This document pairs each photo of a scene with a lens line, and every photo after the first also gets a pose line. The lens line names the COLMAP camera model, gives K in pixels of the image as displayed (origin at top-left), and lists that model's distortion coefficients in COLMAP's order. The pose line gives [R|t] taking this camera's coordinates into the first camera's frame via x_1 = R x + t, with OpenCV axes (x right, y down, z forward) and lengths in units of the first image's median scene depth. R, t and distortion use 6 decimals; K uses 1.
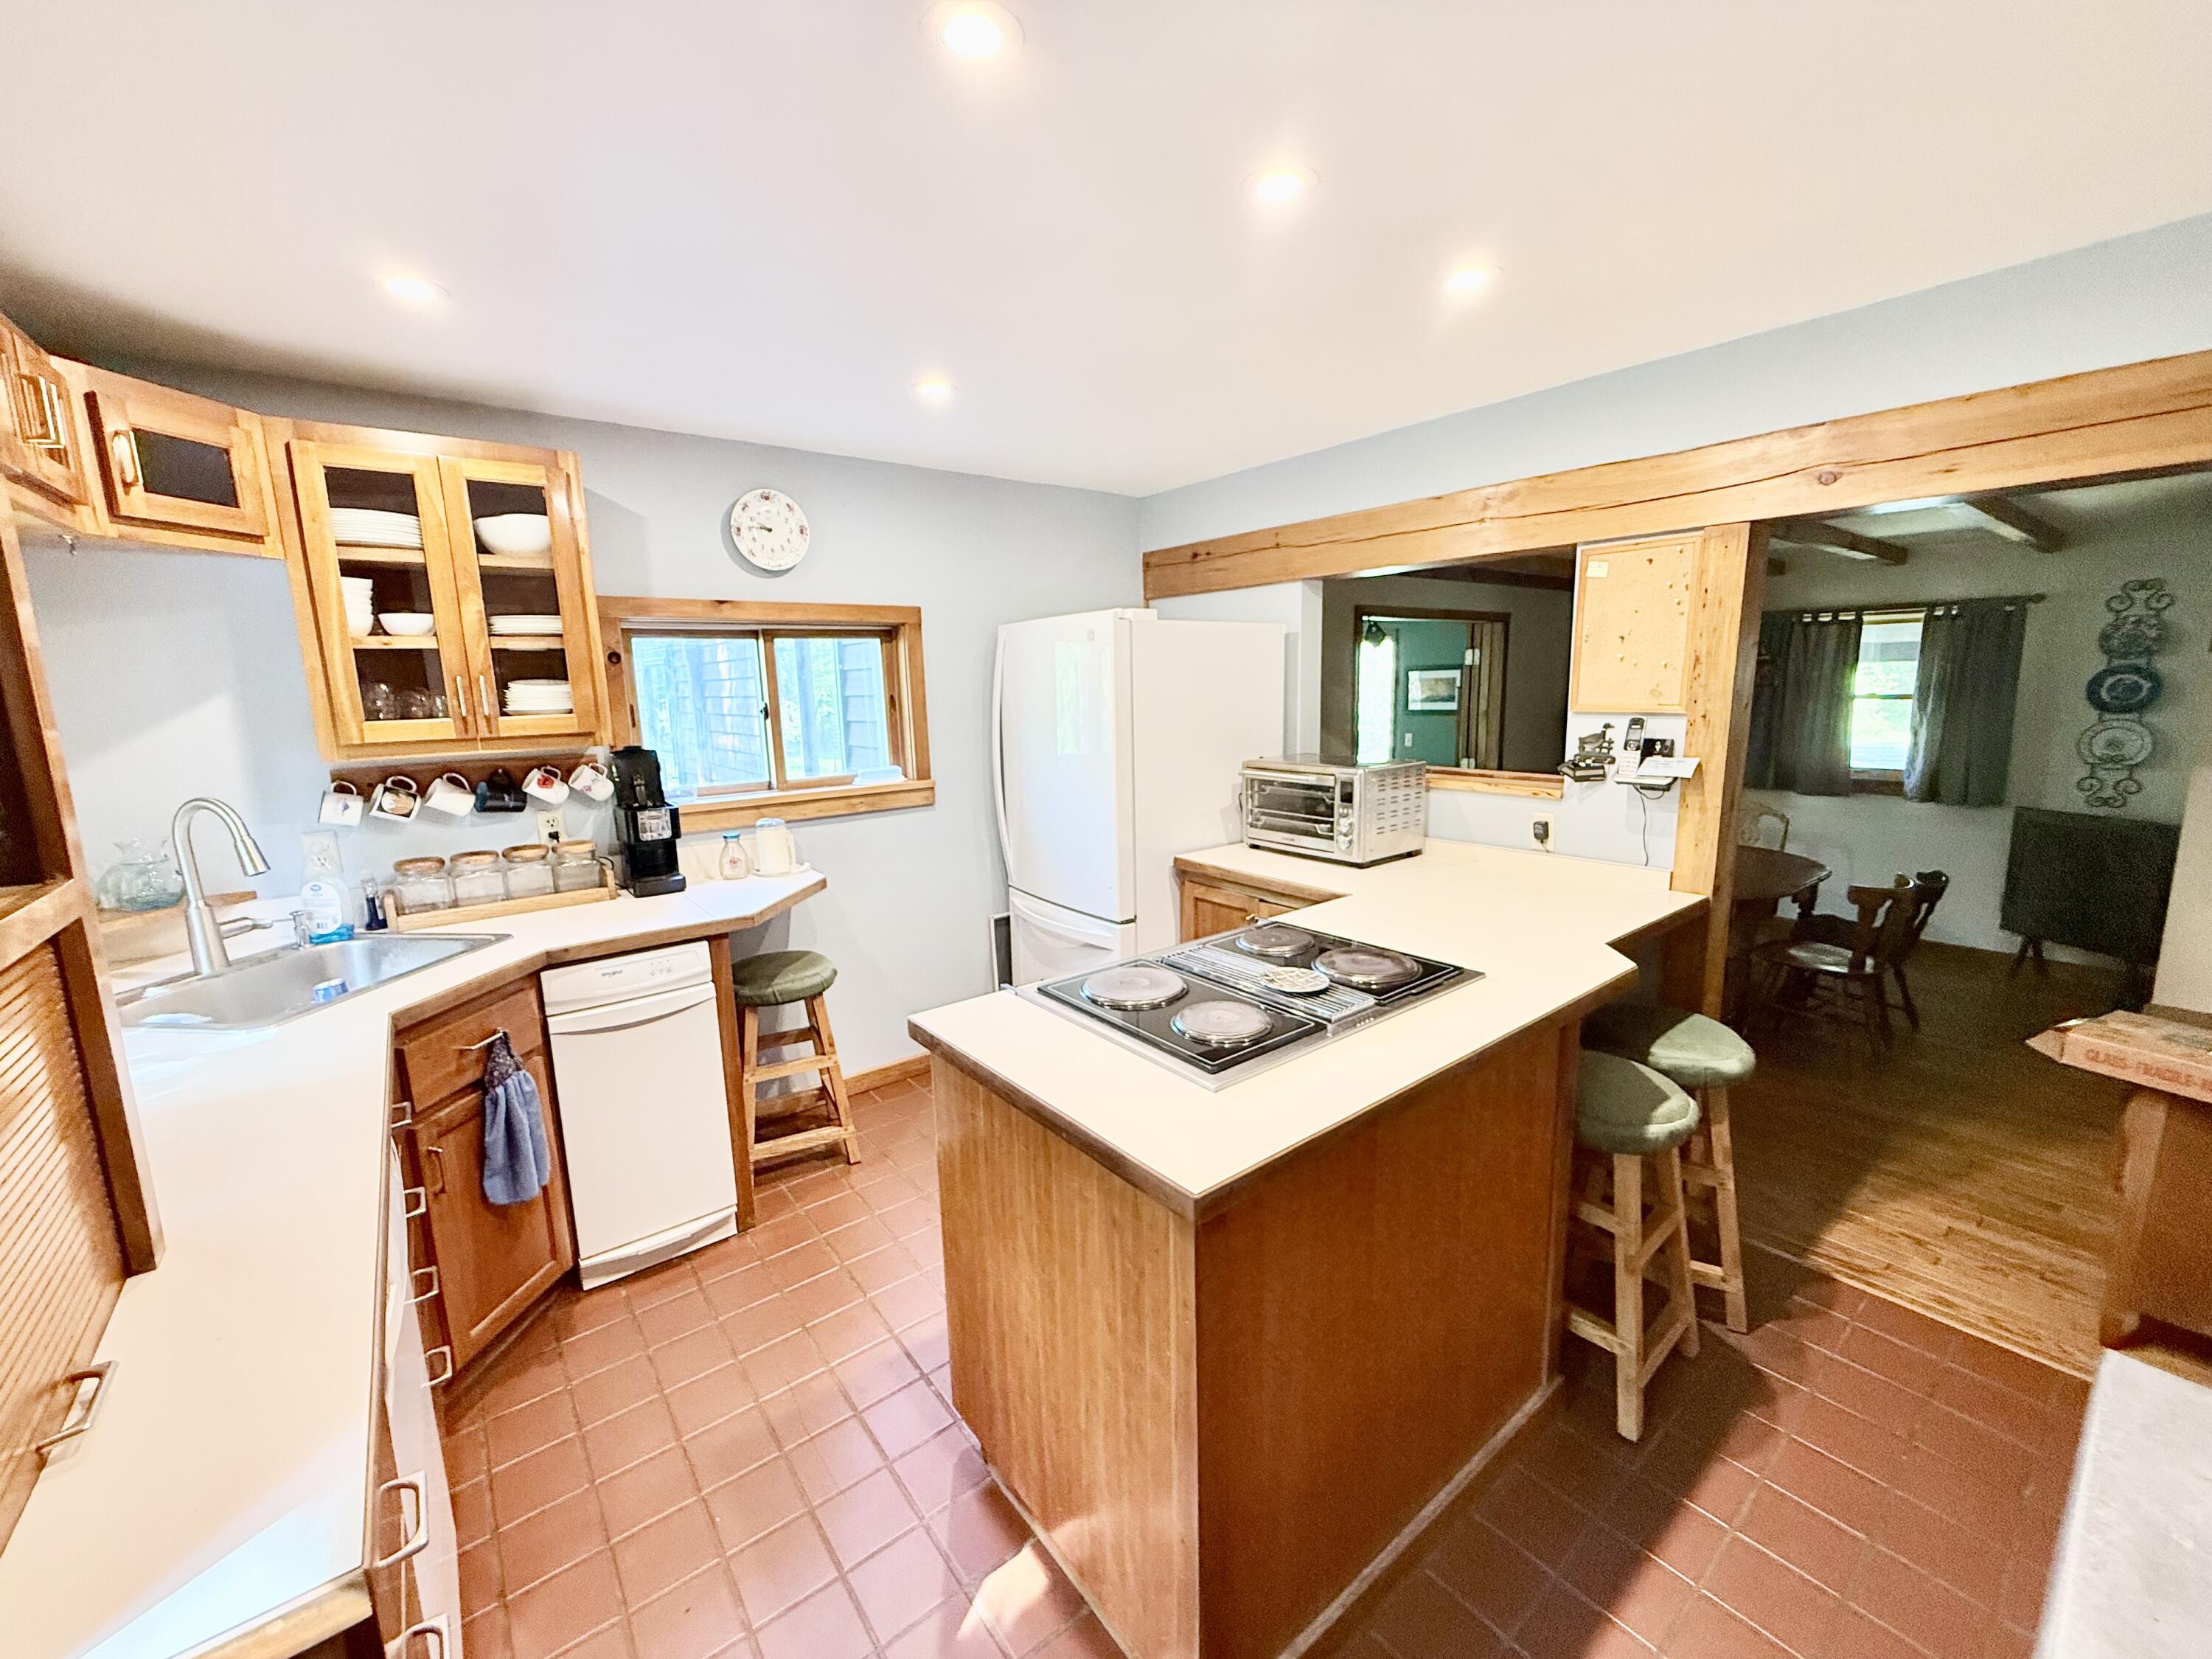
lens RADIAL K [[888.1, 0, 1115.3], [0, 888.1, 824.5], [0, 0, 1]] dist [0.000703, 0.000363]
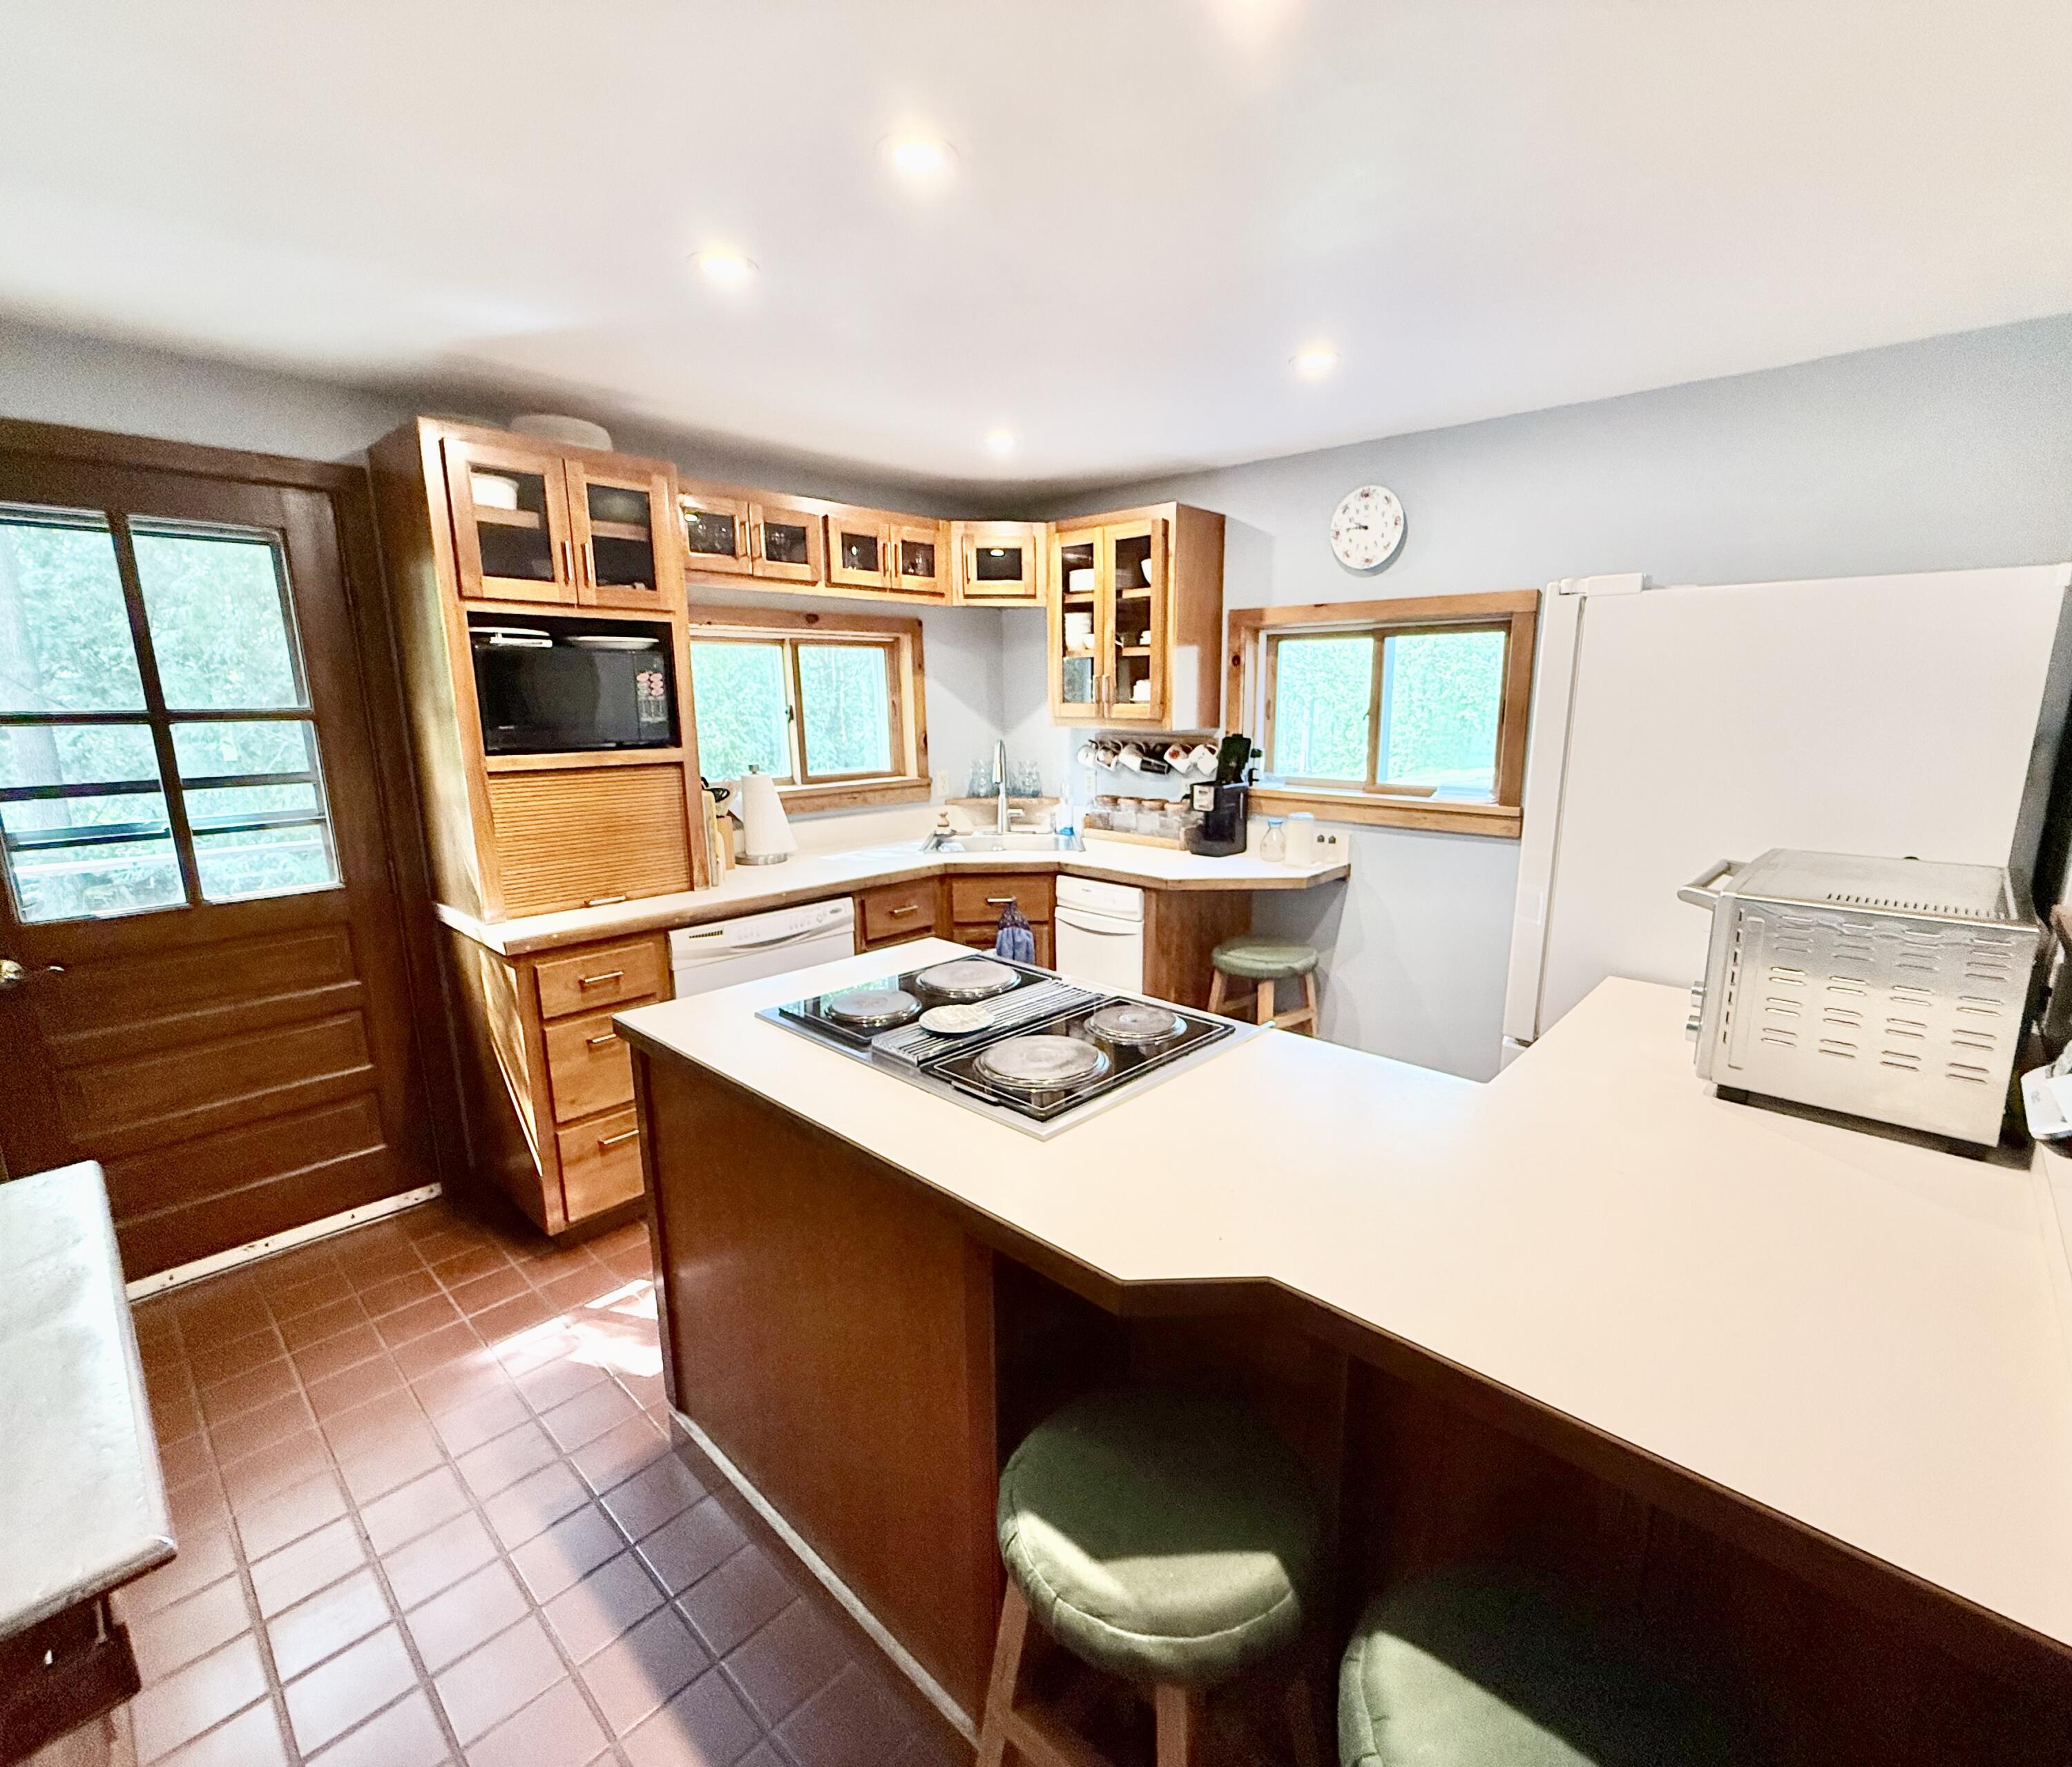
lens RADIAL K [[936.3, 0, 1047.5], [0, 936.3, 882.8], [0, 0, 1]] dist [-0.001212, -0.000066]
pose [[0.153225, 0.228299, -0.961458, 0.769392], [-0.156073, 0.966327, 0.204582, -0.125282], [0.975789, 0.118710, 0.183696, 0.598589]]
